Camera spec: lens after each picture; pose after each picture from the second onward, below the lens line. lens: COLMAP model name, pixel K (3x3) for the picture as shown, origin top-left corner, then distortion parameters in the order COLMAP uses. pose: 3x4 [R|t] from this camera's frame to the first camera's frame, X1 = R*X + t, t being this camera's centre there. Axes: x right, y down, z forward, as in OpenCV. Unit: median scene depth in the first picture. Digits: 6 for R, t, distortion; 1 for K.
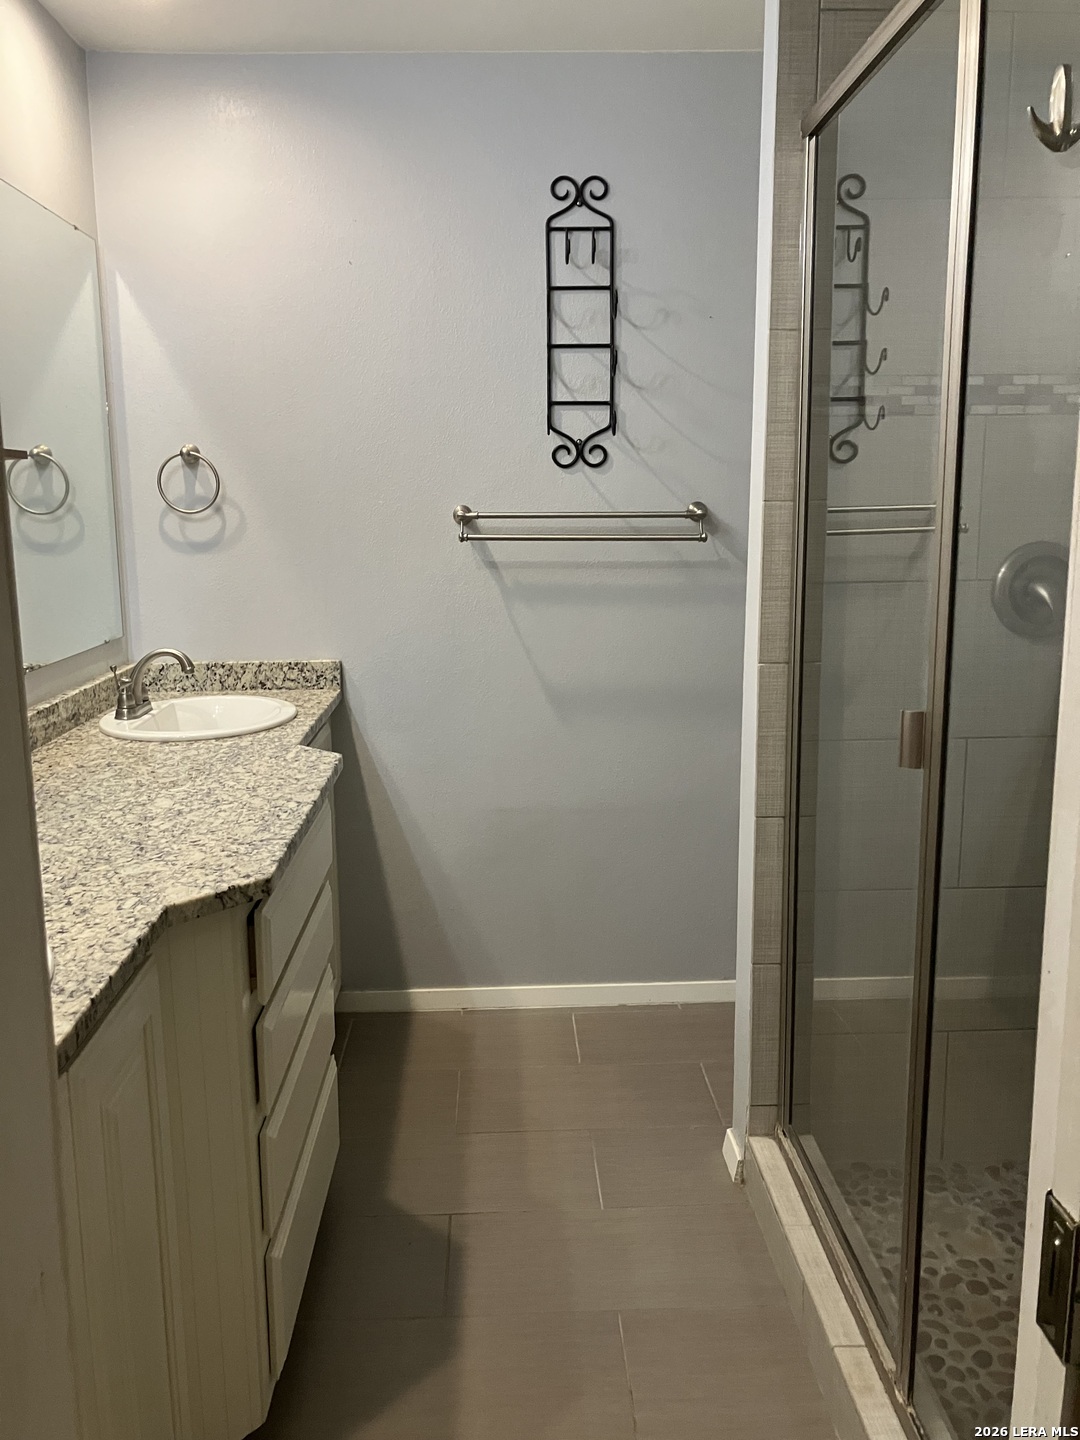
lens RADIAL K [[1183.3, 0, 540.0], [0, 1183.3, 720.0], [0, 0, 1]] dist [0.103234, -0.245603]
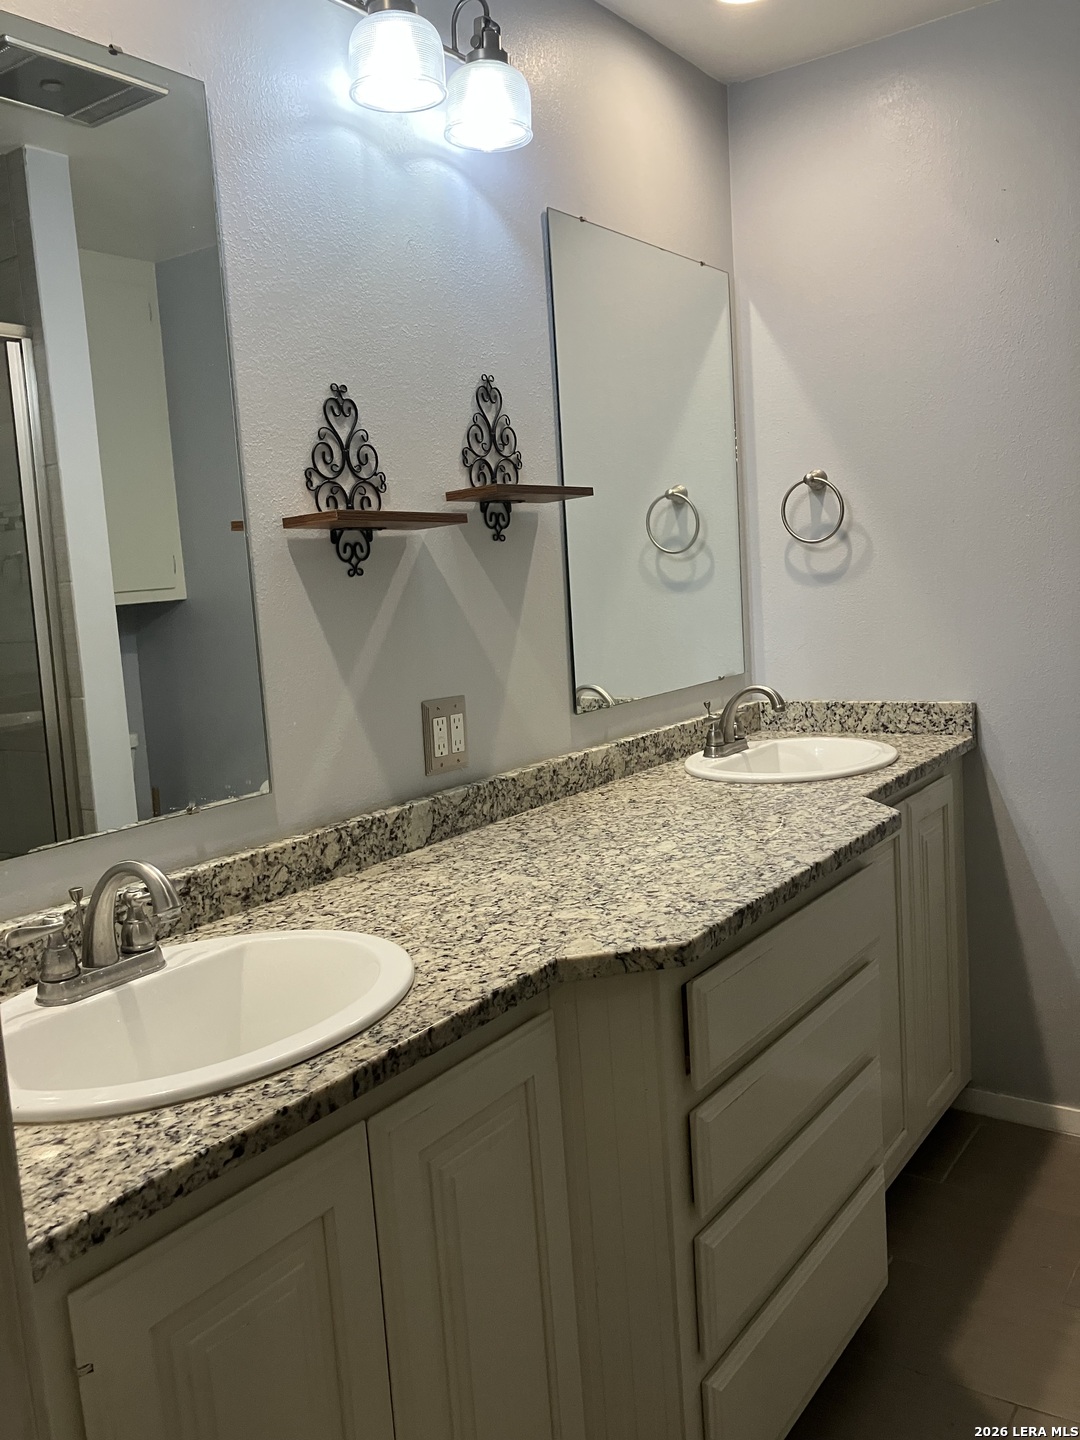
lens RADIAL K [[1183.3, 0, 540.0], [0, 1183.3, 720.0], [0, 0, 1]] dist [0.103234, -0.245603]
pose [[0.794140, 0.032349, -0.606873, 0.123180], [-0.054670, 0.998336, -0.018323, -0.005184], [0.605271, 0.047729, 0.794587, 0.144917]]
